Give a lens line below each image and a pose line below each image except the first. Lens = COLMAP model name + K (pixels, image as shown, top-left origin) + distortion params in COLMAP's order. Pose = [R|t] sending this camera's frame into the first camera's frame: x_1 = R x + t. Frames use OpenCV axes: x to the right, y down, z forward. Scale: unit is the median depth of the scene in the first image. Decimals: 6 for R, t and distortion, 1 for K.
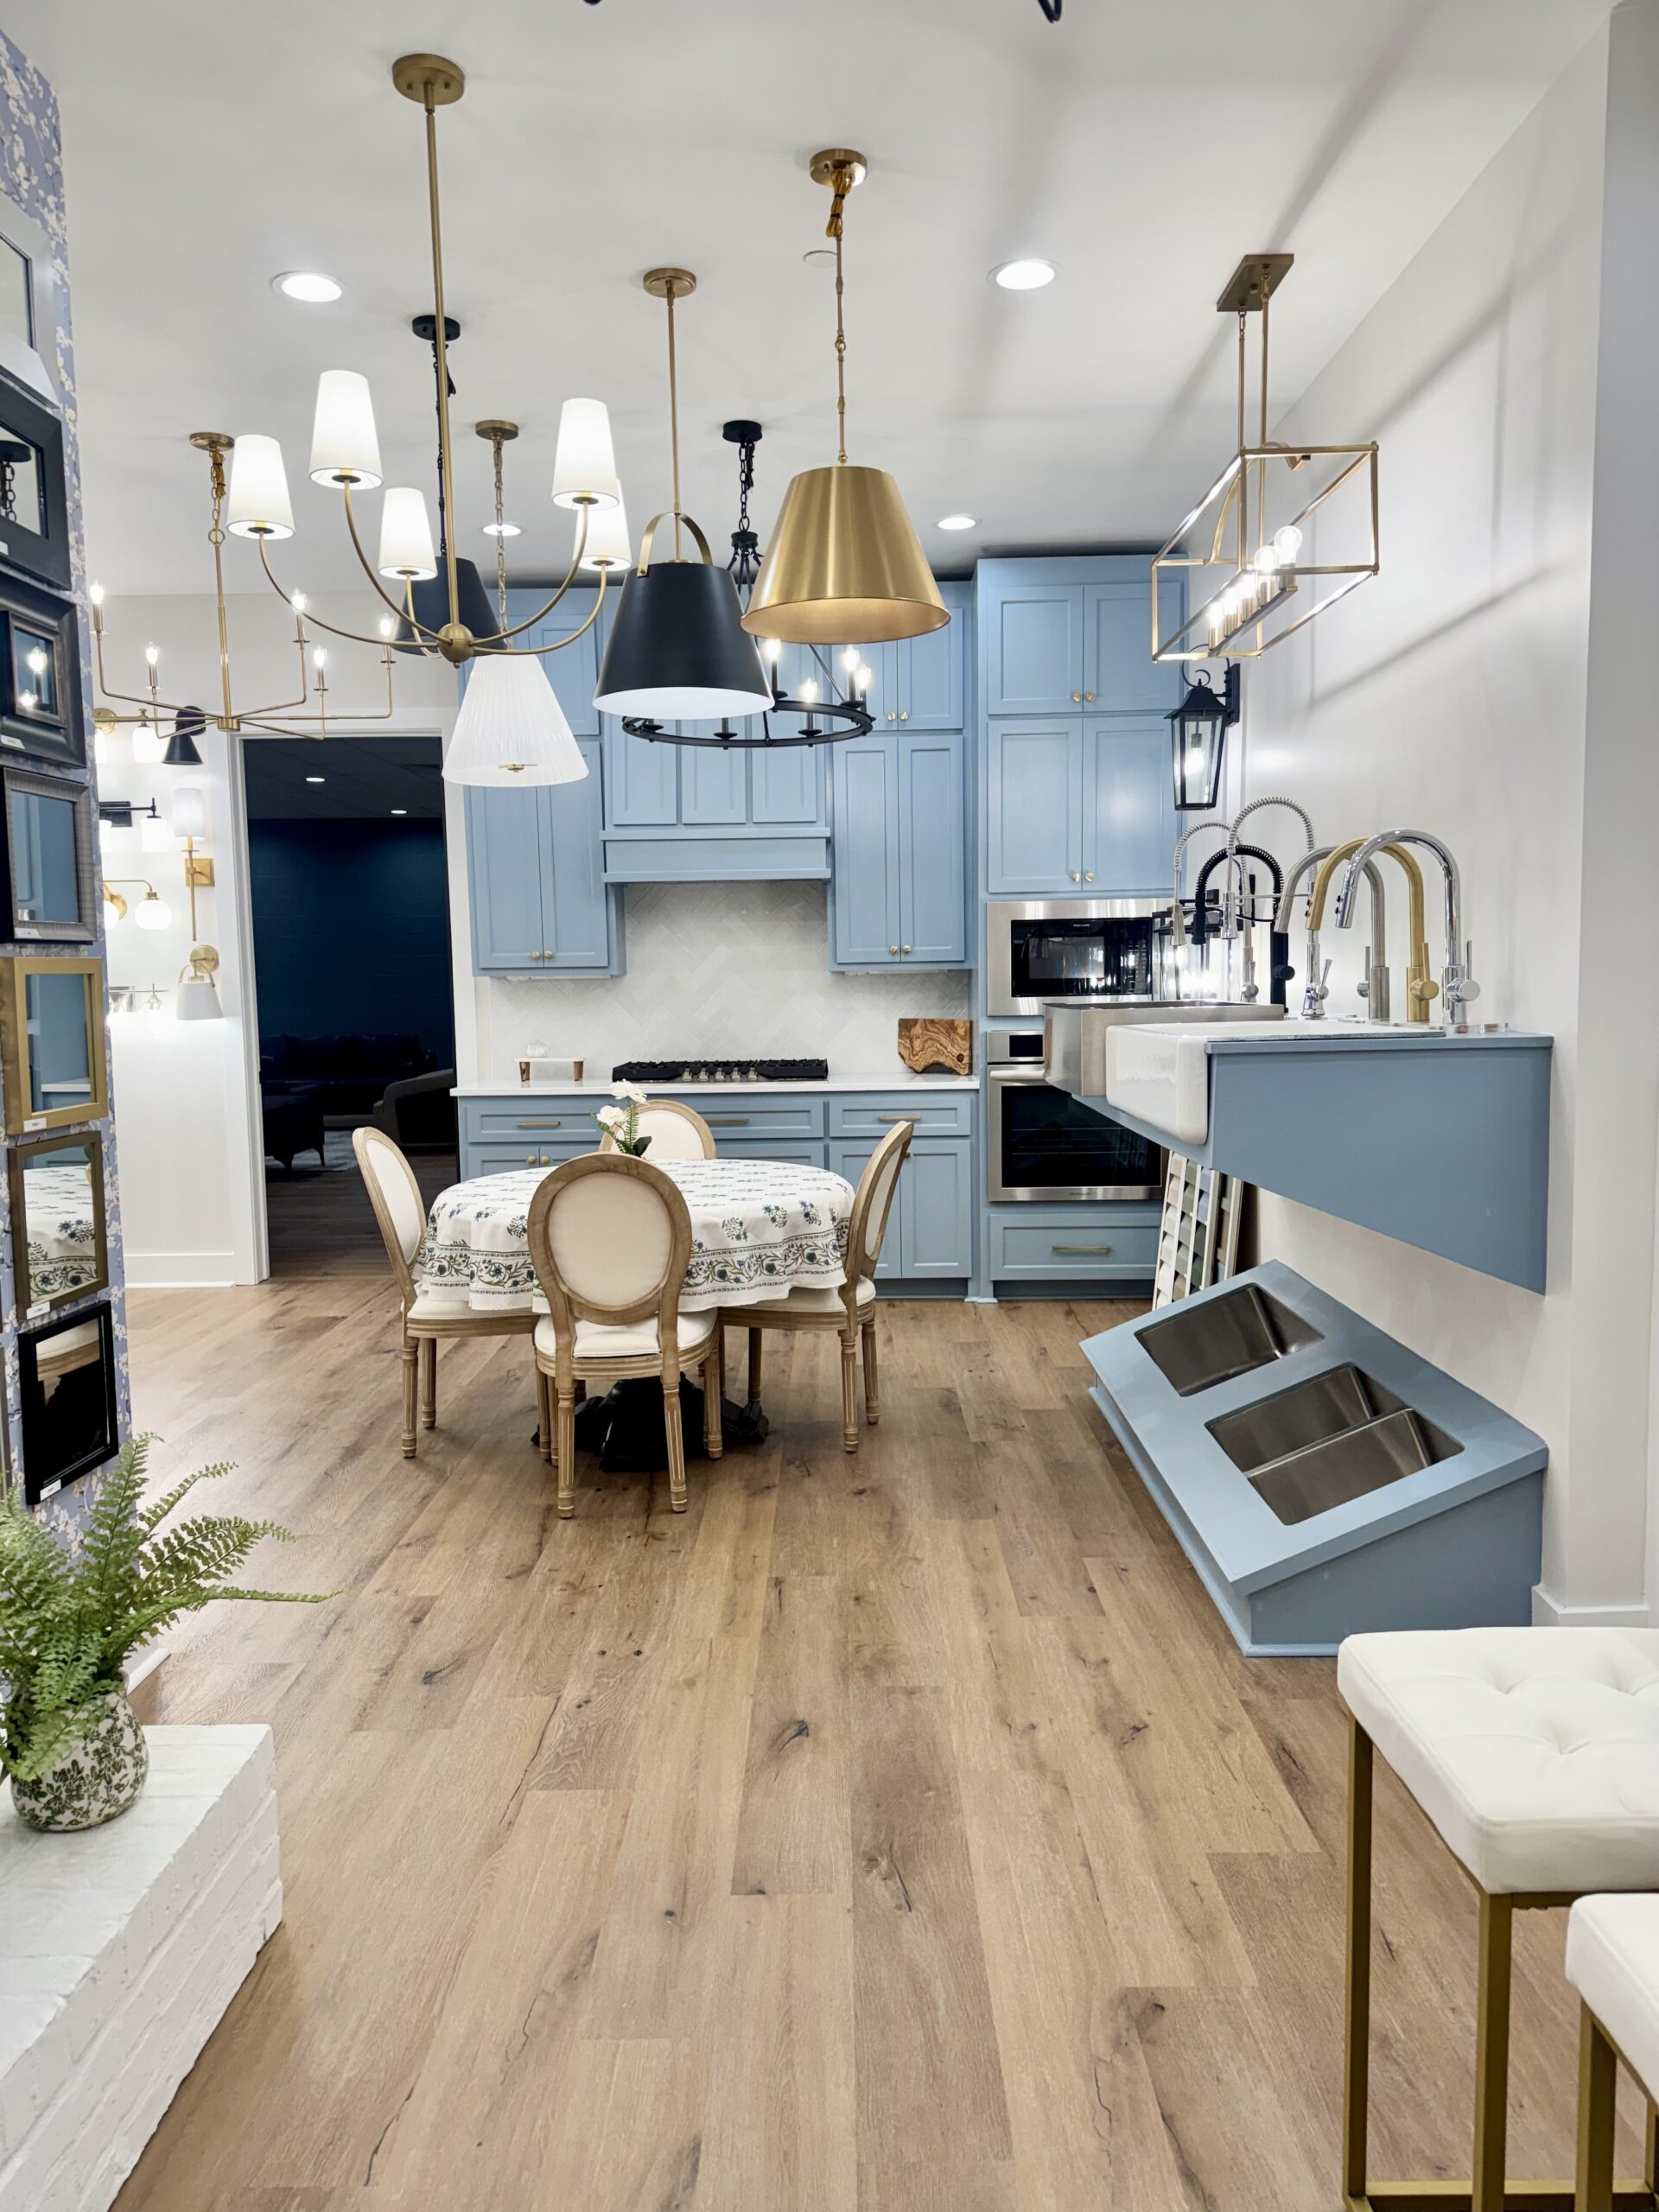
lens RADIAL K [[1554.3, 0, 838.9], [0, 1554.3, 1111.2], [0, 0, 1]] dist [0.058401, -0.079827]
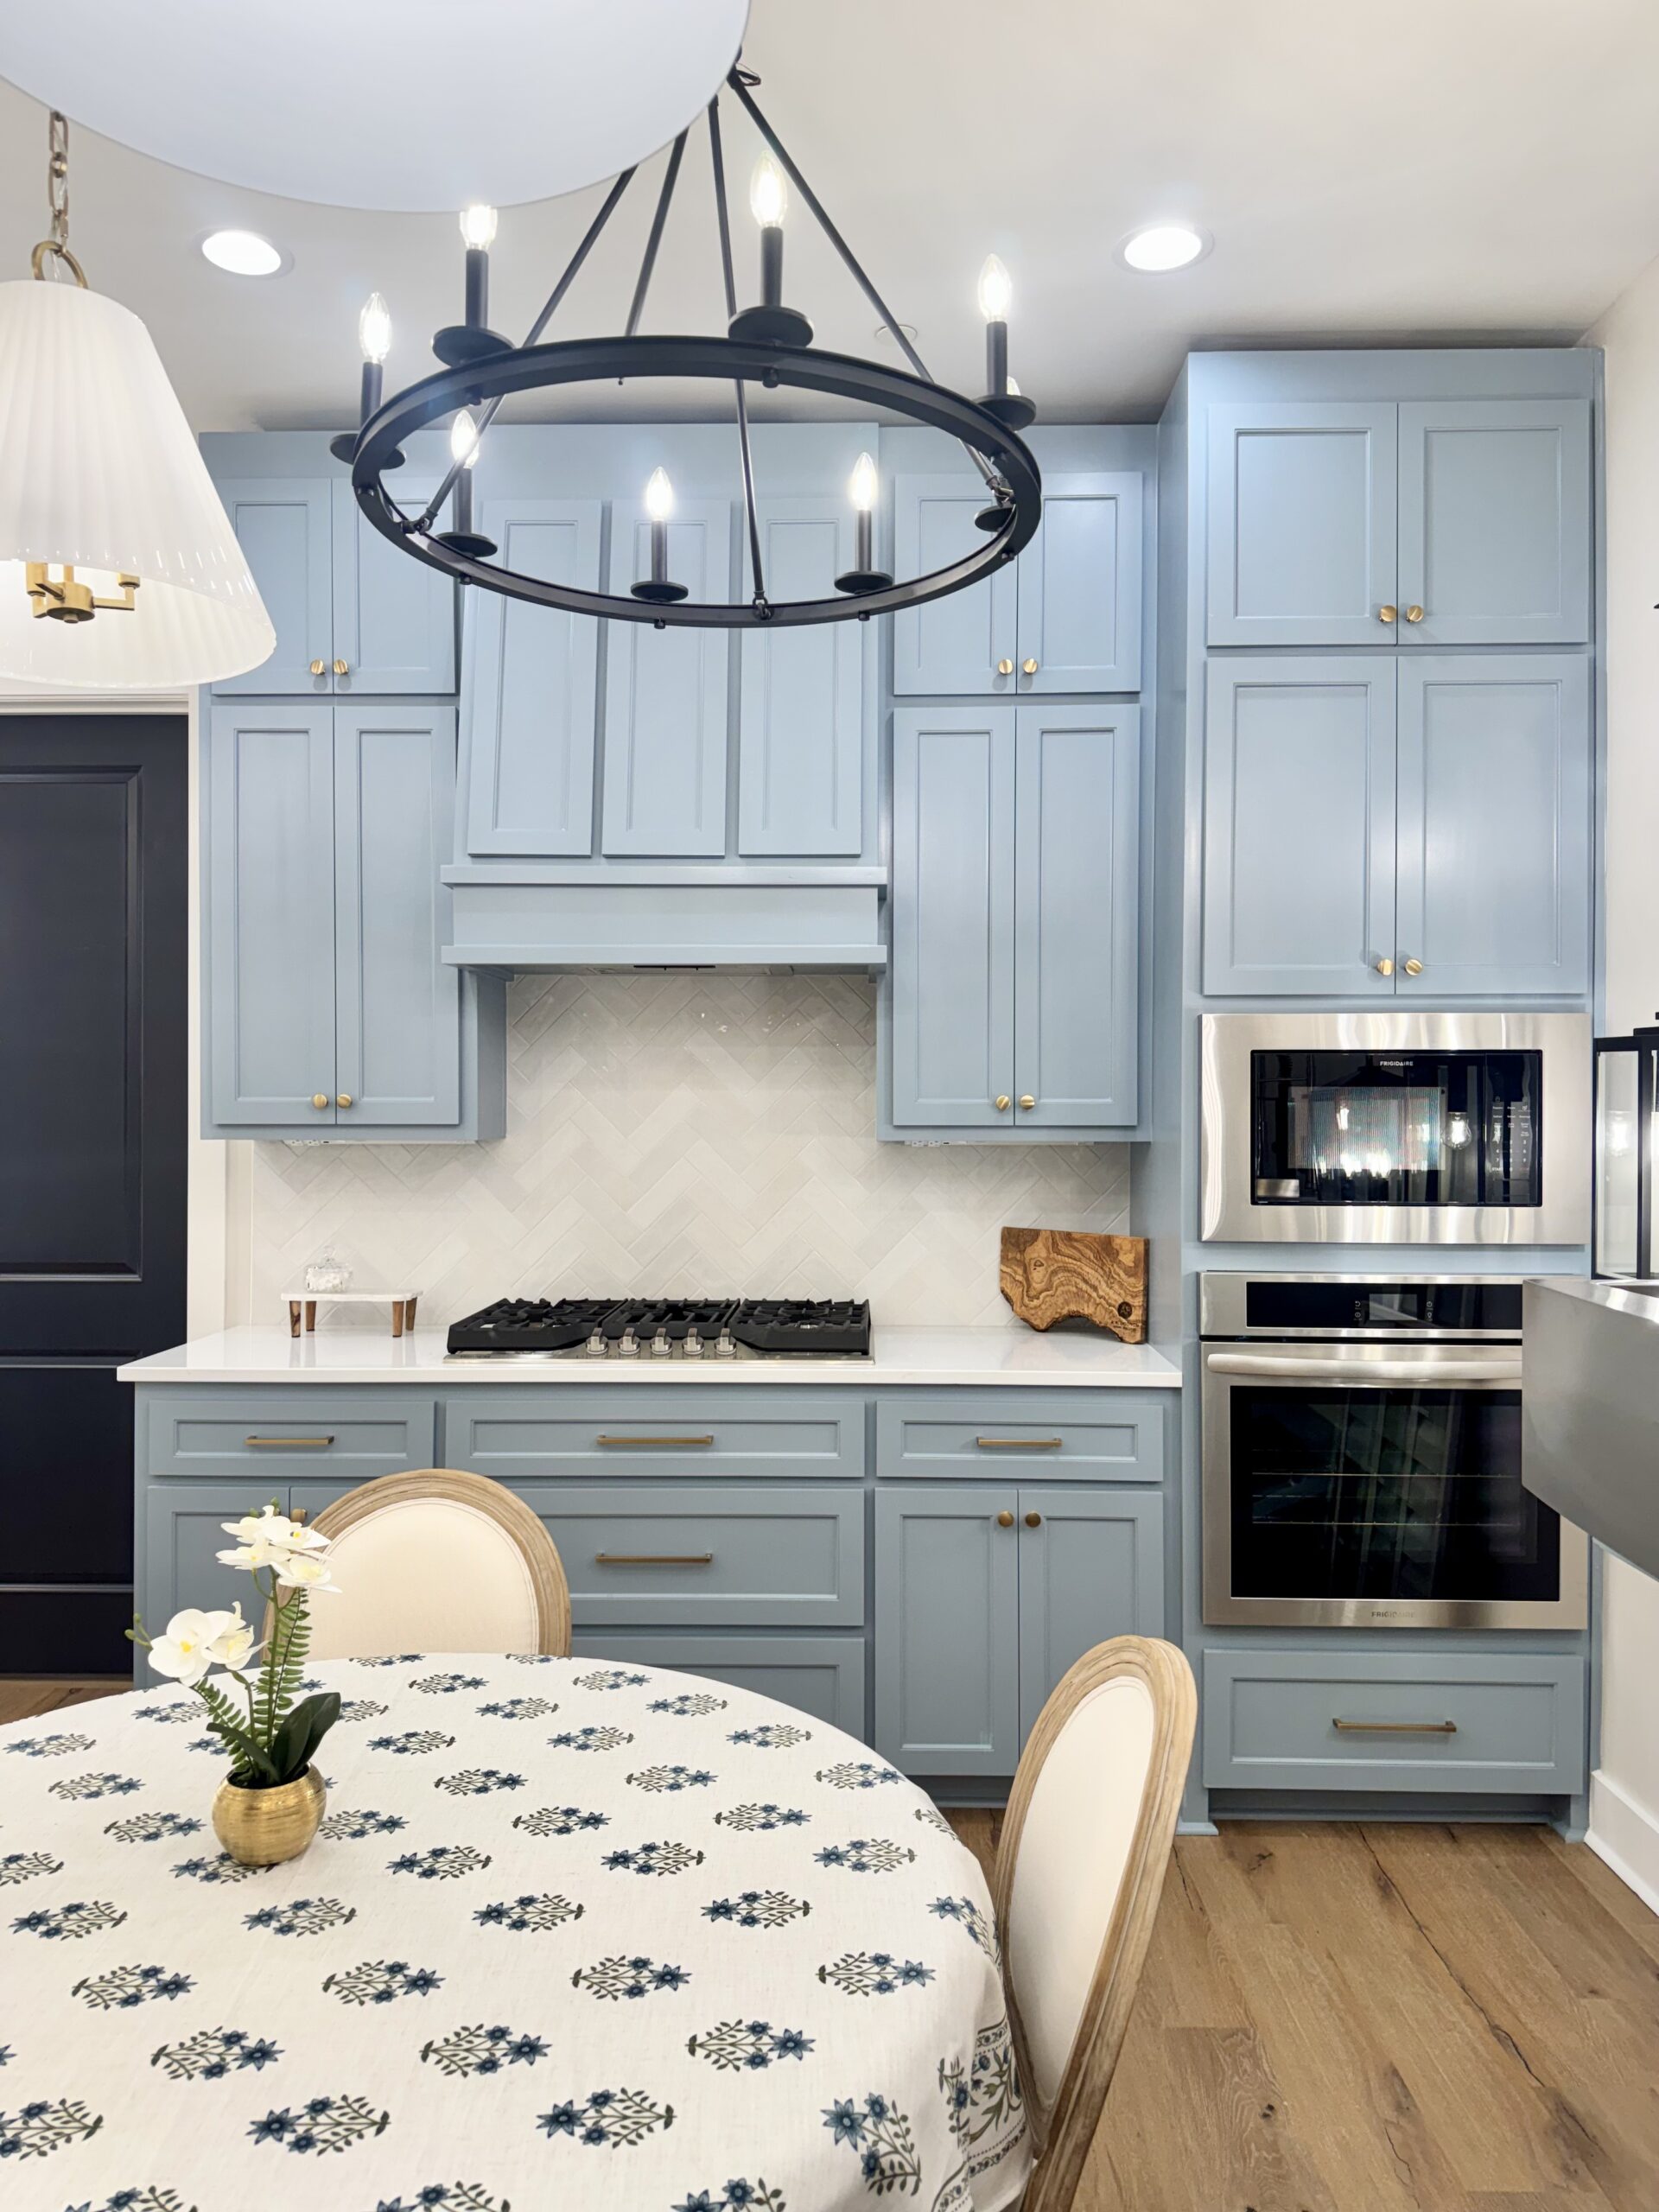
lens RADIAL K [[1554.3, 0, 825.3], [0, 1554.3, 1103.2], [0, 0, 1]] dist [0.058401, -0.079827]
pose [[0.999603, 0.019241, -0.020560, -0.013999], [-0.021129, 0.995159, -0.095978, -0.052525], [0.018614, 0.096374, 0.995171, 0.481302]]
